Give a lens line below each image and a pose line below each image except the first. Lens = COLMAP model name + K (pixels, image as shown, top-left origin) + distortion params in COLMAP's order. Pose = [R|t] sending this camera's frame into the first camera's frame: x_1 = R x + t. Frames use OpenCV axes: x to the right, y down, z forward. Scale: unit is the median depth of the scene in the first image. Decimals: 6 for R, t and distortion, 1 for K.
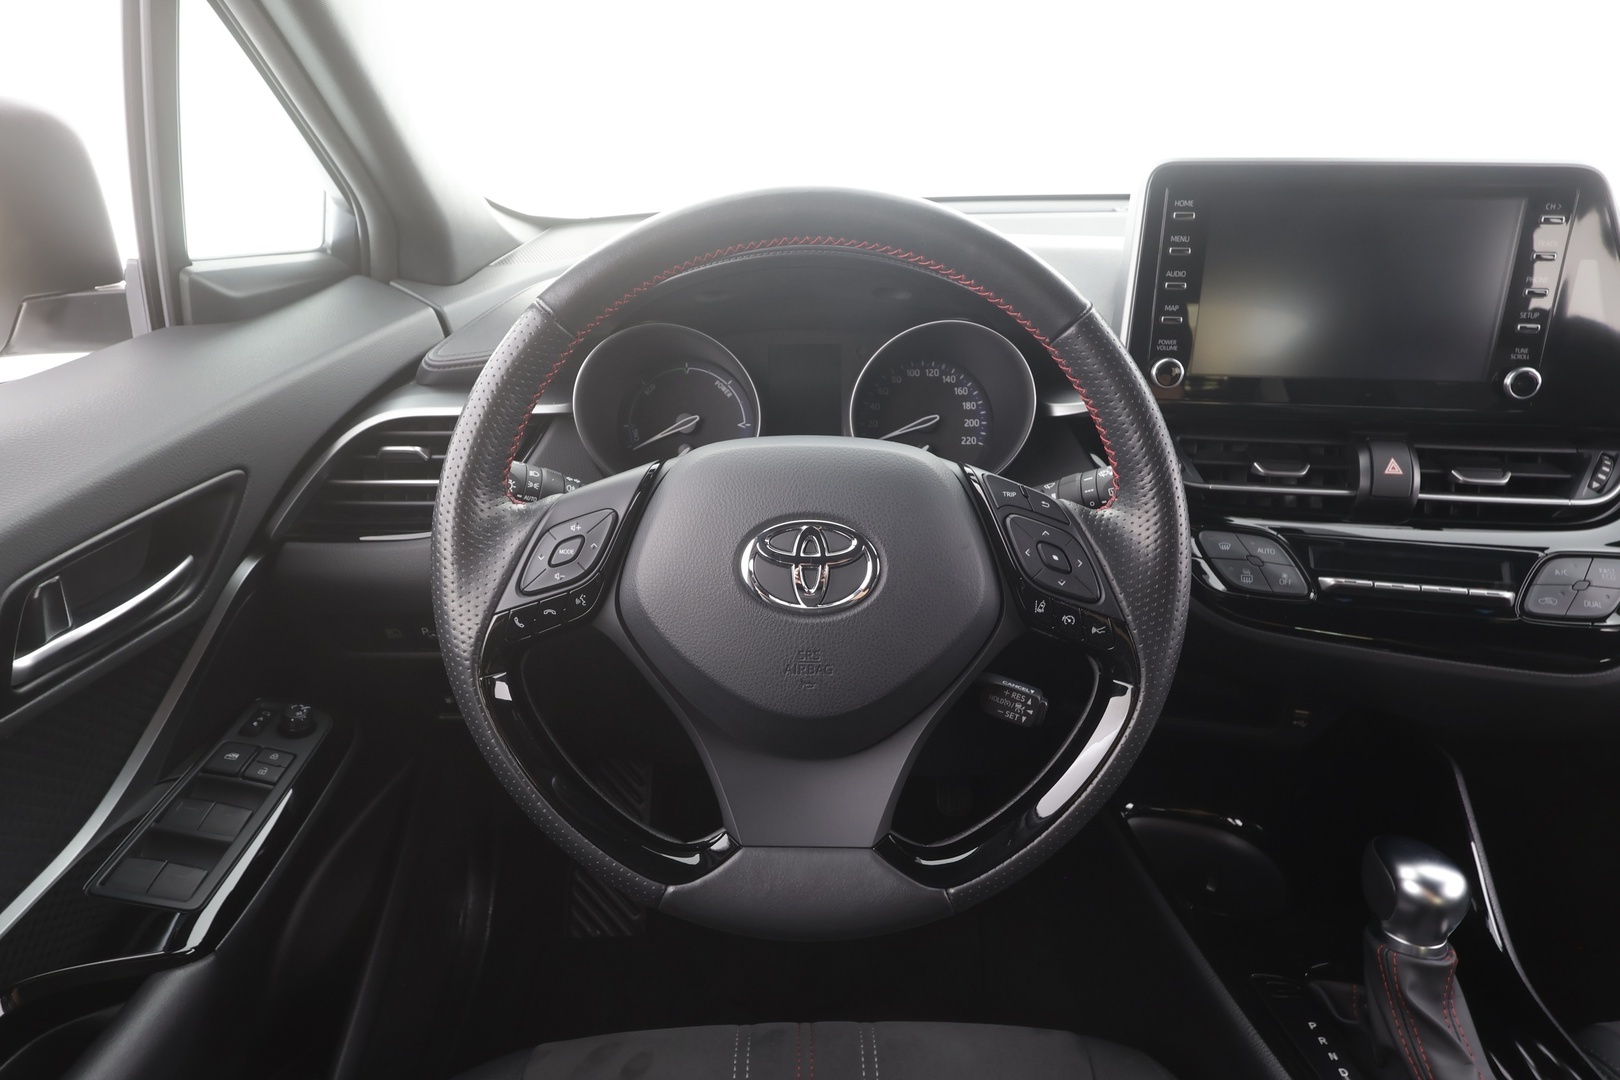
lens RADIAL K [[933.0, 0, 812.4], [0, 933.0, 546.4], [0, 0, 1]] dist [0.000401, 0.002623]
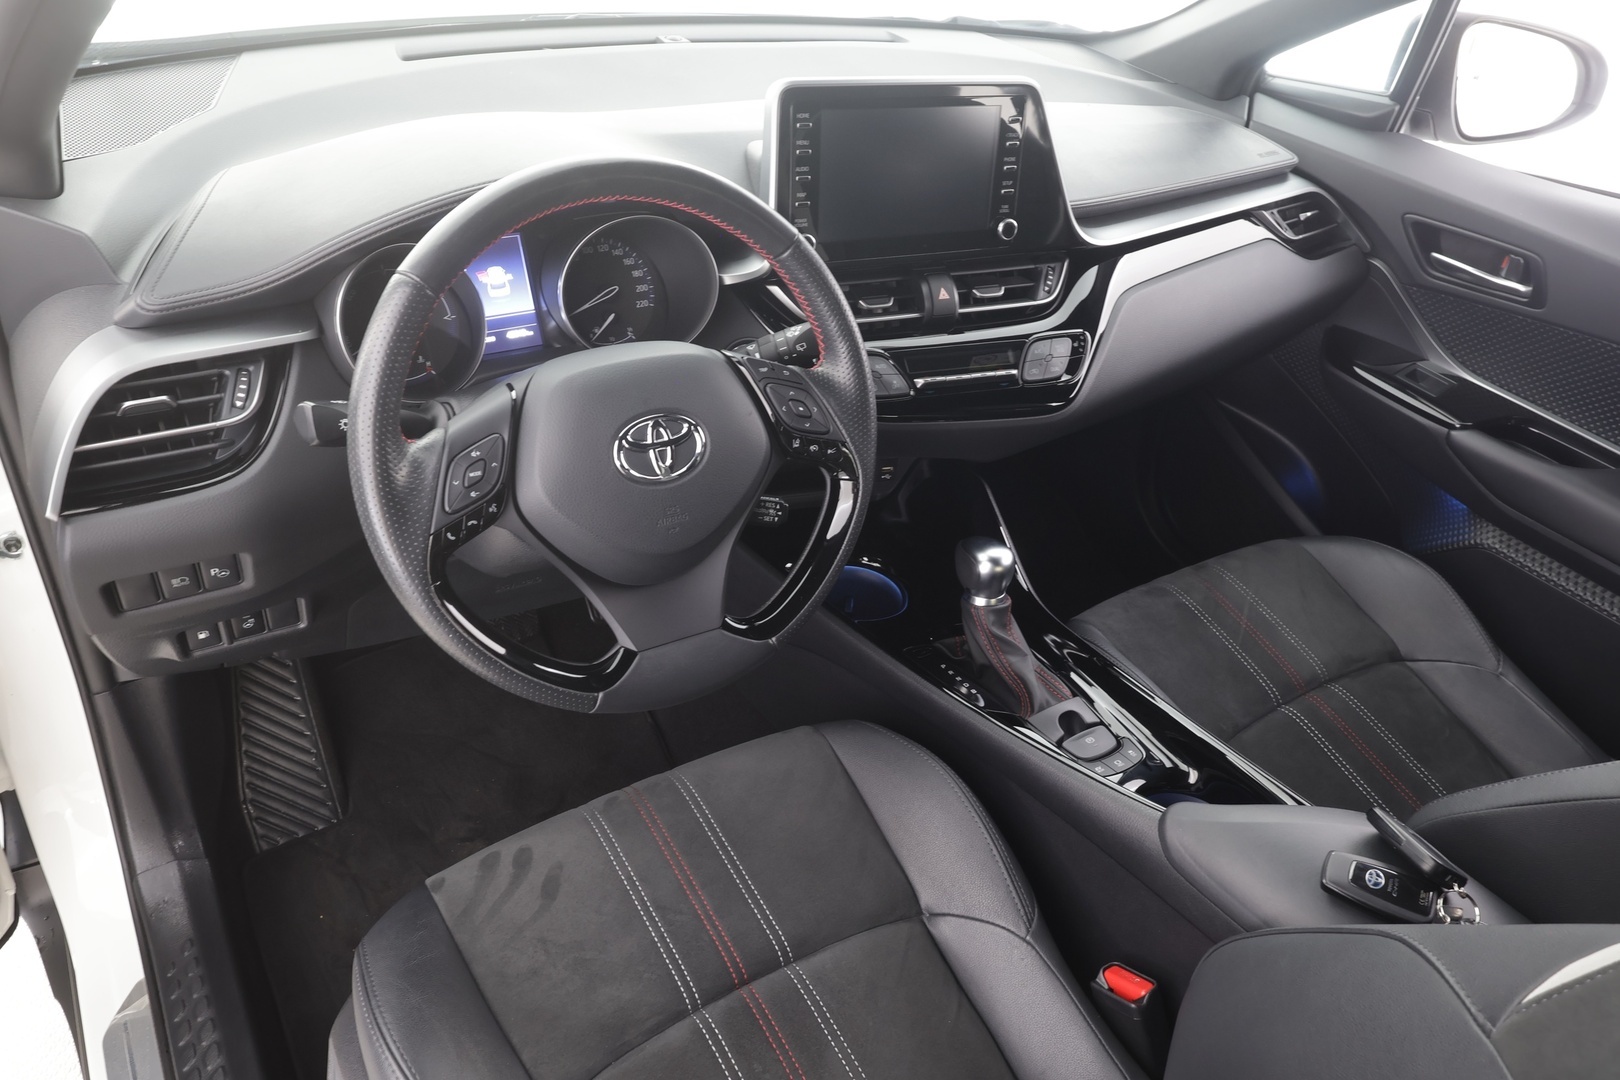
lens RADIAL K [[1117.2, 0, 810.7], [0, 1117.2, 544.7], [0, 0, 1]] dist [0.004979, 0.003207]
pose [[0.839131, -0.241000, 0.487626, -0.525101], [0.134225, 0.960509, 0.243734, -0.171944], [-0.527109, -0.139073, 0.838341, -0.429998]]
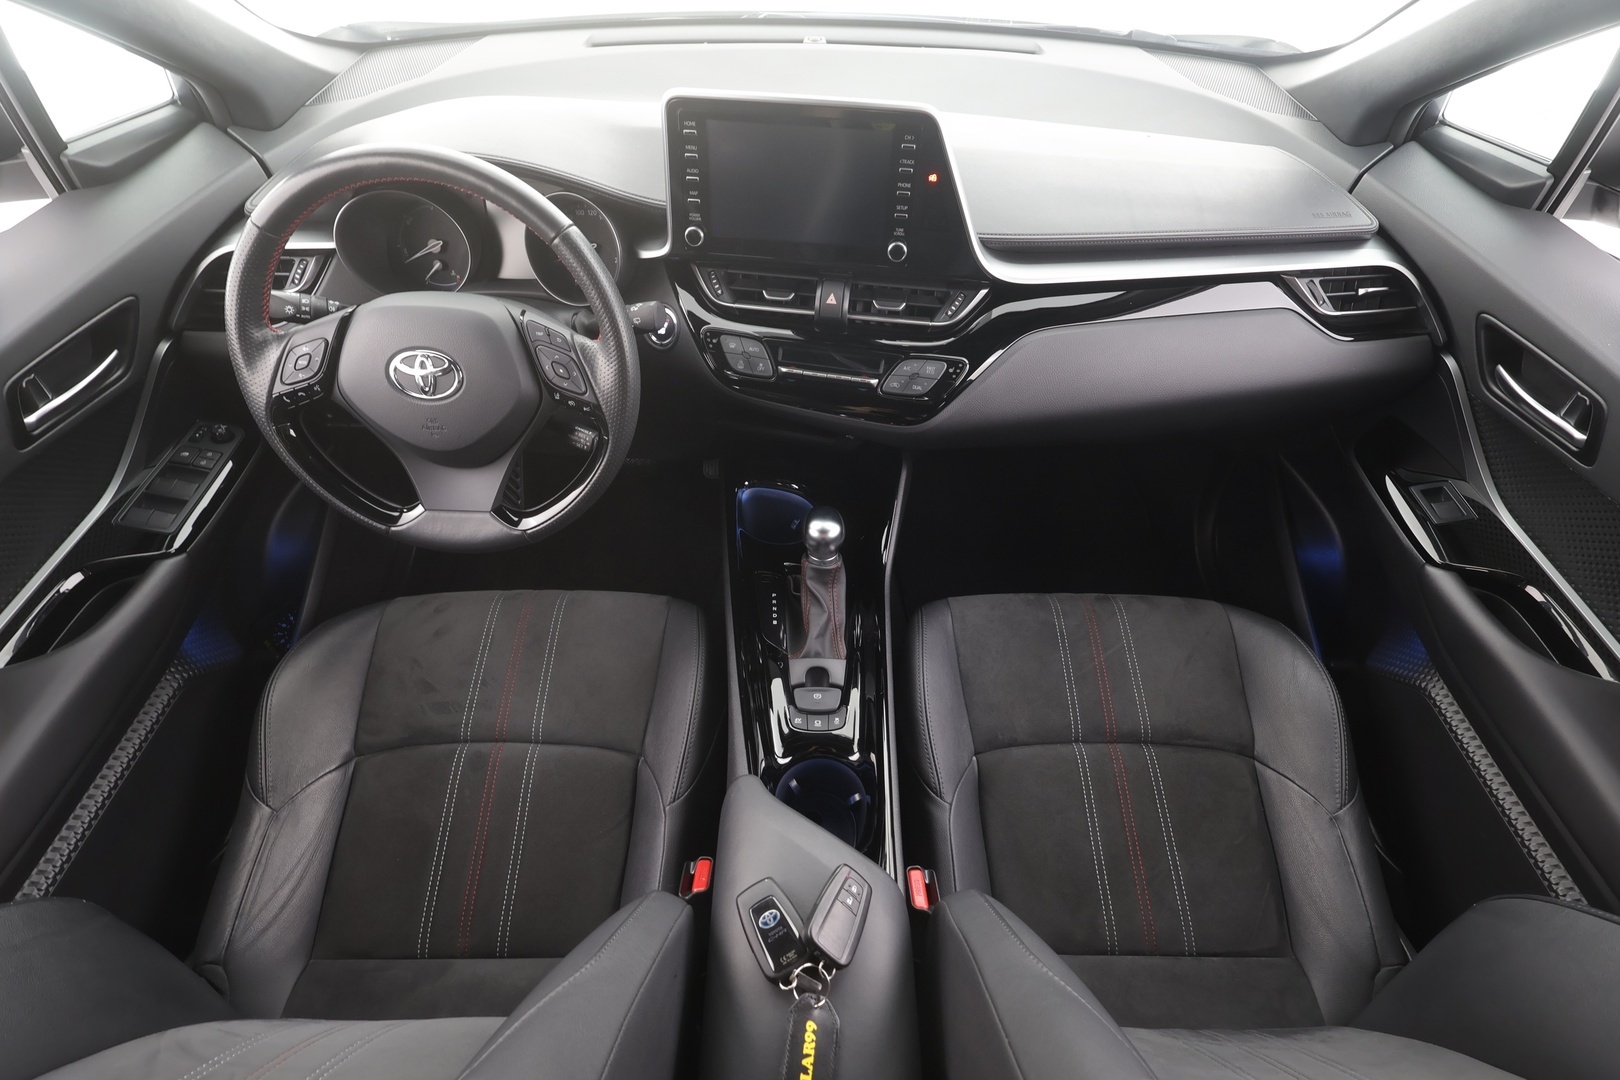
lens RADIAL K [[759.0, 0, 818.8], [0, 759.0, 548.1], [0, 0, 1]] dist [-0.002004, 0.001410]
pose [[0.999792, 0.019036, 0.007337, 0.634805], [-0.020388, 0.919629, 0.392258, -0.221689], [0.000719, -0.392325, 0.919826, -0.458976]]
